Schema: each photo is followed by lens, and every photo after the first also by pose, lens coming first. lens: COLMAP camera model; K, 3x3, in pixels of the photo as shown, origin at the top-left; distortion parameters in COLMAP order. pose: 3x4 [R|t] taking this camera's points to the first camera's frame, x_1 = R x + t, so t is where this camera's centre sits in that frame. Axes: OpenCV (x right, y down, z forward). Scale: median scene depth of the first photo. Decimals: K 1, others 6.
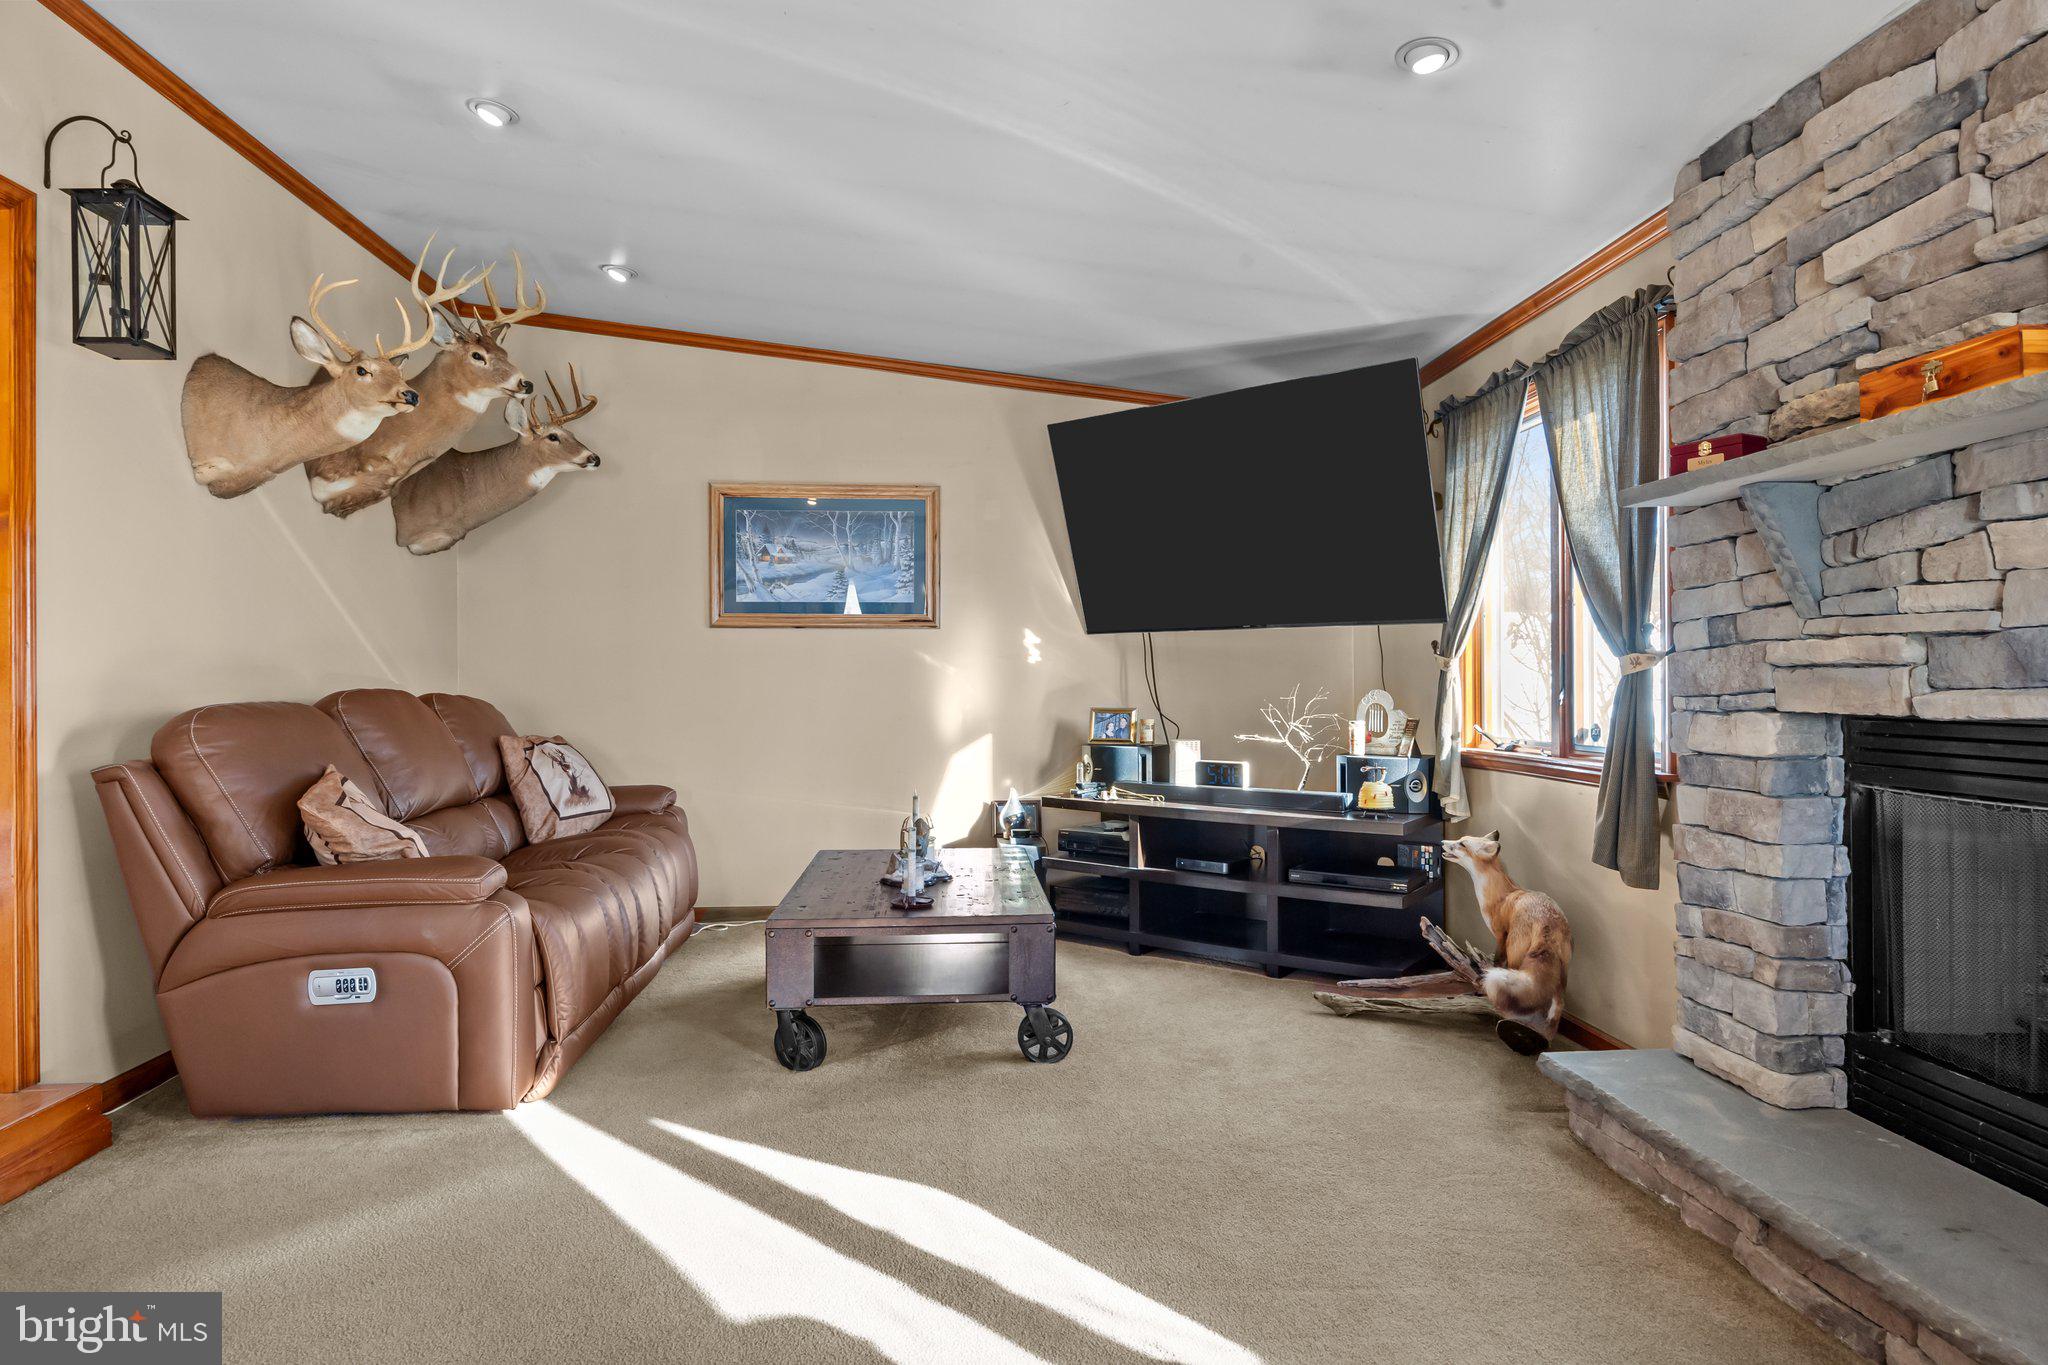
lens RADIAL K [[1129.5, 0, 1015.0], [0, 1129.5, 688.6], [0, 0, 1]] dist [-0.001369, -0.001315]
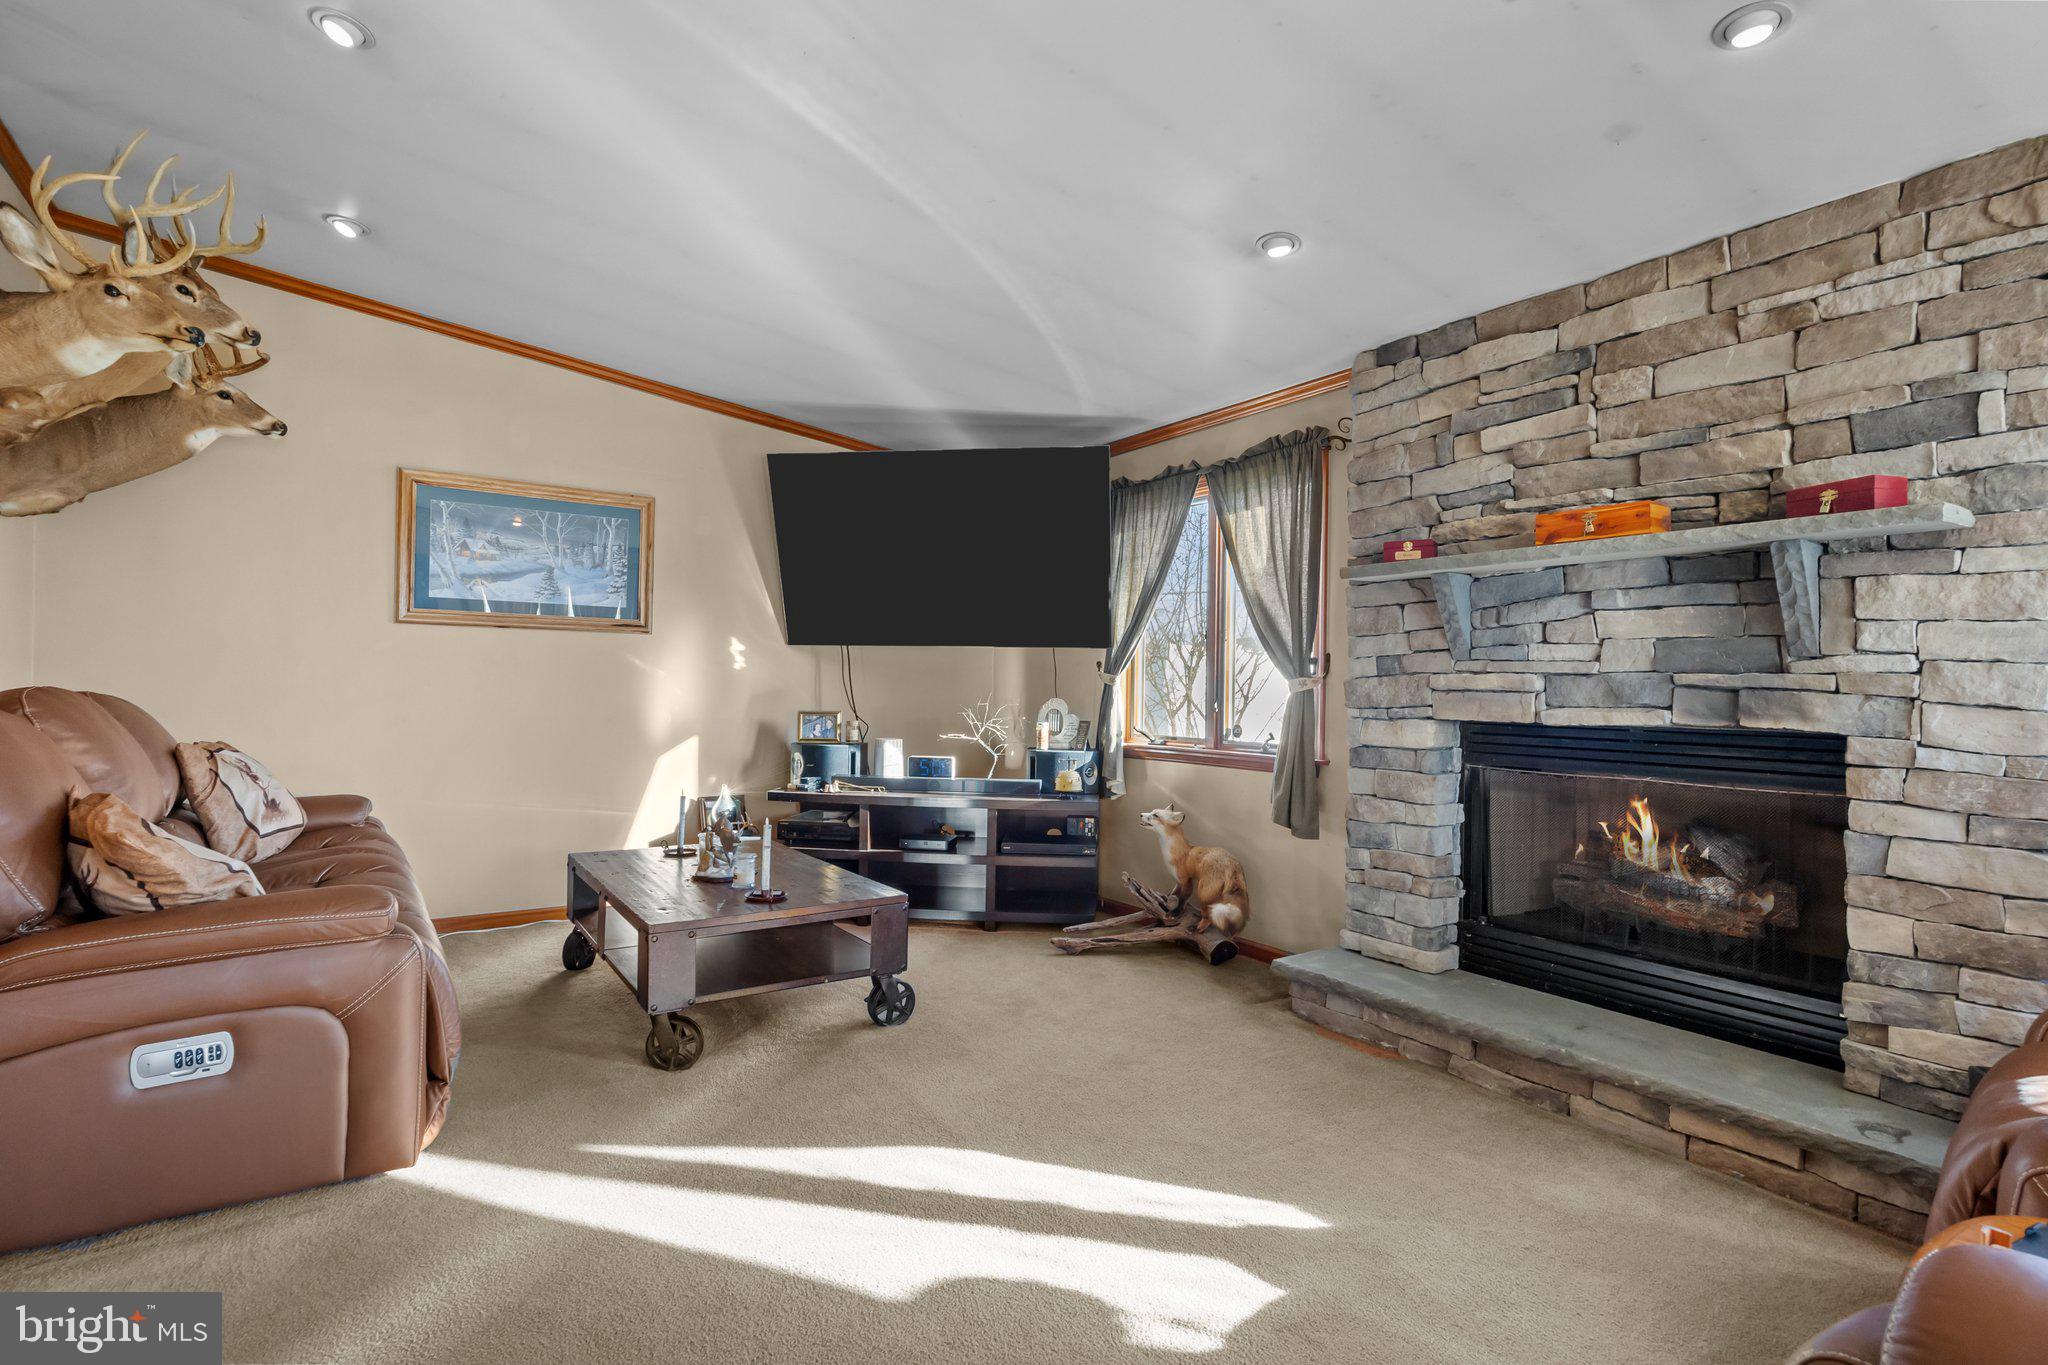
lens RADIAL K [[965.9, 0, 1018.9], [0, 965.9, 691.2], [0, 0, 1]] dist [-0.004402, -0.005681]
pose [[0.869095, 0.013252, 0.494468, -0.373613], [-0.014097, 0.999899, -0.002021, -0.005835], [-0.494444, -0.005214, 0.869194, 0.099377]]
